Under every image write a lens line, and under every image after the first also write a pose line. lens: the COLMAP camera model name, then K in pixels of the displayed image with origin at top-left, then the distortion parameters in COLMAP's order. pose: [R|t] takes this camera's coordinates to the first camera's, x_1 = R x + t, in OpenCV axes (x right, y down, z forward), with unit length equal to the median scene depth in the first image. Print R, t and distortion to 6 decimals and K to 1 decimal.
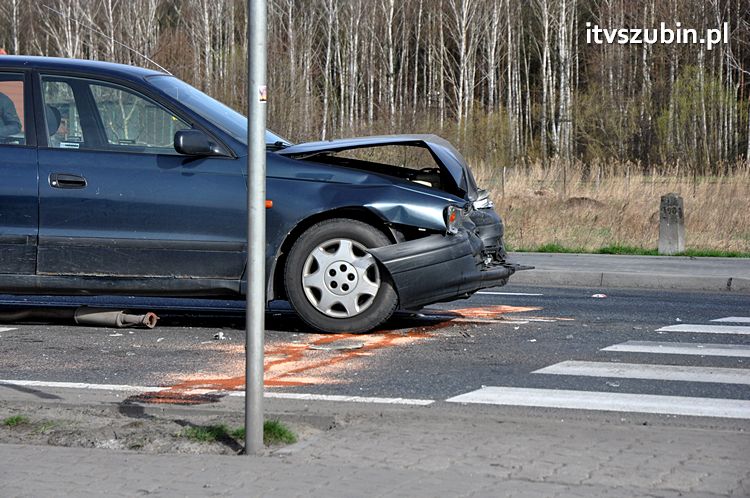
lens RADIAL K [[2042.2, 0, 375.0], [0, 2042.2, 249.0], [0, 0, 1]] dist [0.082203, 0.395487]
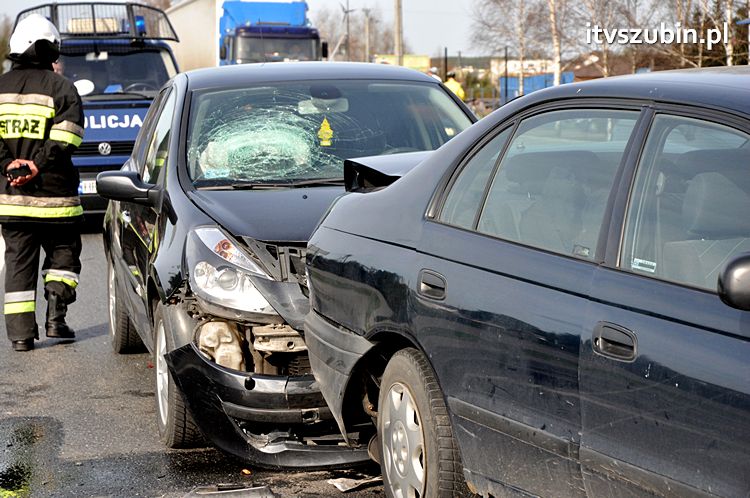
lens RADIAL K [[1837.6, 0, 375.0], [0, 1837.6, 249.0], [0, 0, 1]] dist [0.237210, 0.335671]
pose [[0.465330, 0.060179, -0.883089, 0.204819], [-0.020104, 0.998147, 0.057426, -0.078725], [0.884909, -0.008968, 0.465678, 0.750737]]
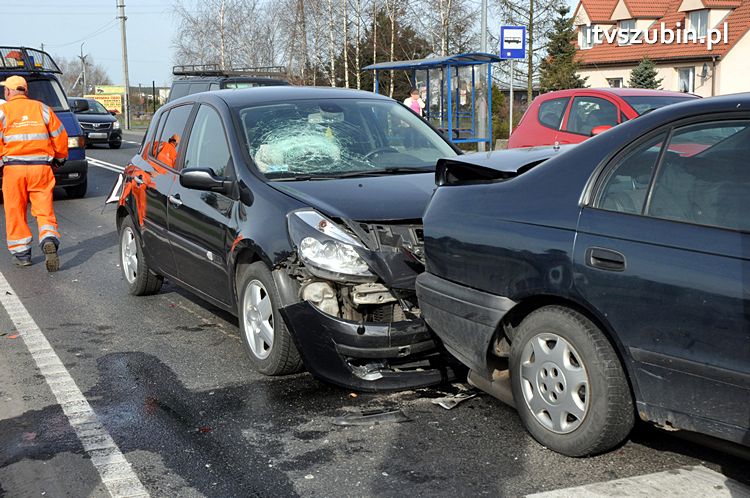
lens RADIAL K [[1059.7, 0, 373.2], [0, 1059.7, 238.2], [0, 0, 1]] dist [0.046482, 0.107859]
pose [[0.678903, 0.074400, -0.730449, -0.023407], [-0.012353, 0.995869, 0.089953, -0.079827], [0.734124, -0.052046, 0.677017, 0.687968]]
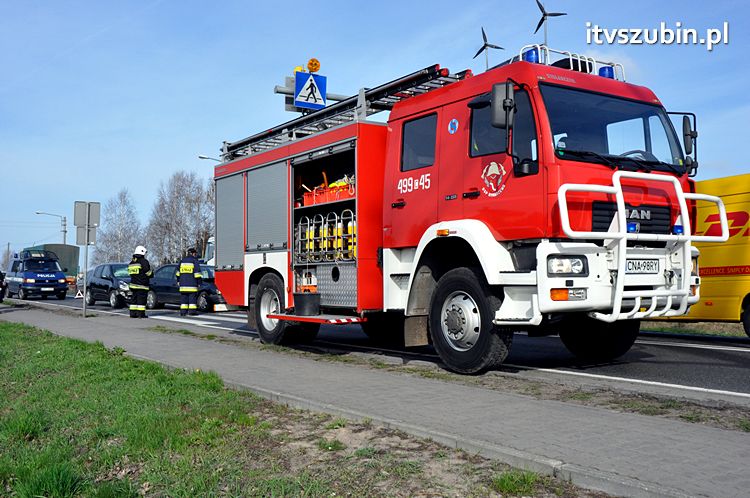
lens RADIAL K [[717.9, 0, 360.3], [0, 717.9, 262.4], [0, 0, 1]] dist [-0.088153, 0.160425]
pose [[0.801837, -0.021917, -0.597141, 1.503191], [-0.029979, 0.996593, -0.076834, 0.044199], [0.596791, 0.079510, 0.798448, -0.320379]]
